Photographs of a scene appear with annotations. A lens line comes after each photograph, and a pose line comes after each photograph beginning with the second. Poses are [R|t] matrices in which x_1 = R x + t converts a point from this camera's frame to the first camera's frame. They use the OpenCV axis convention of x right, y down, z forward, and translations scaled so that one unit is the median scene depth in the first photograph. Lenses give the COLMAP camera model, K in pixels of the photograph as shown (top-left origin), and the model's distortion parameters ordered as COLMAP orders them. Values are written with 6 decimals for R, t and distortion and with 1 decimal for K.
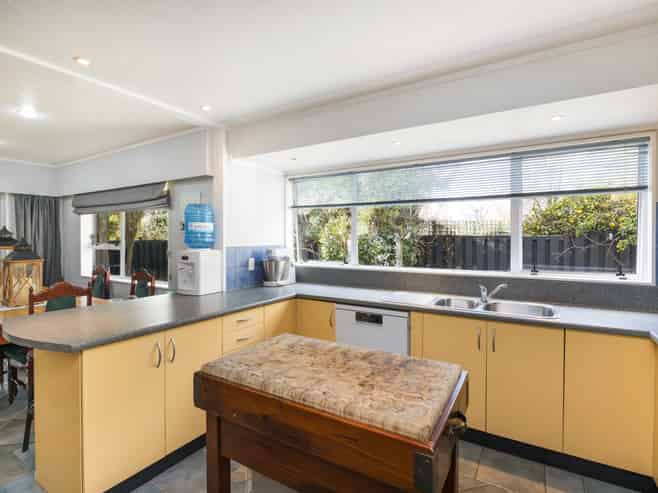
lens RADIAL K [[320.5, 0, 325.0], [0, 320.5, 242.7], [0, 0, 1]] dist [-0.010156, -0.000719]
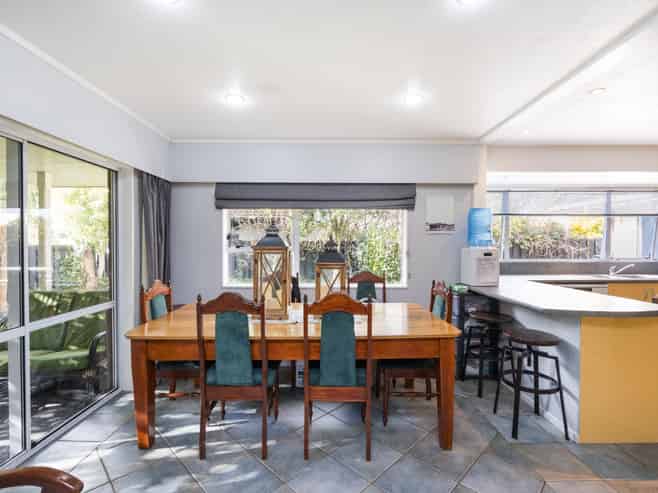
lens RADIAL K [[309.2, 0, 330.1], [0, 309.2, 247.9], [0, 0, 1]] dist [-0.016398, -0.000264]
pose [[0.862889, -0.005169, 0.505367, -1.532936], [0.008750, 0.999951, -0.004713, 0.027218], [-0.505318, 0.008489, 0.862892, 0.337506]]
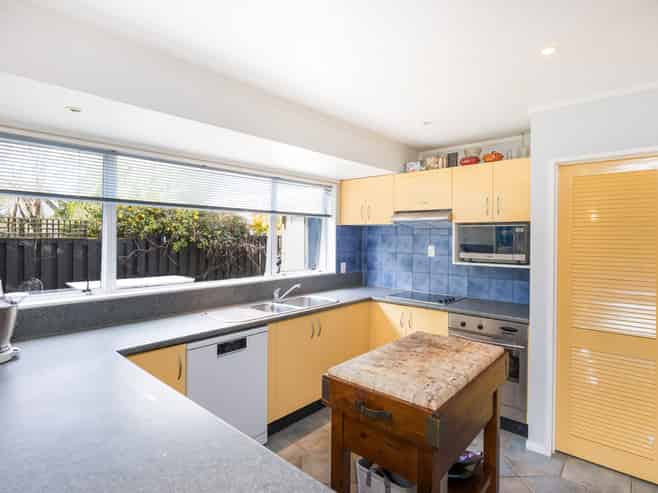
lens RADIAL K [[357.3, 0, 330.1], [0, 357.3, 240.7], [0, 0, 1]] dist [-0.009022, -0.000090]
pose [[0.180667, -0.006512, 0.983523, -0.700860], [0.010613, 0.999933, 0.004671, -0.041930], [-0.983487, 0.009594, 0.180724, 0.542747]]
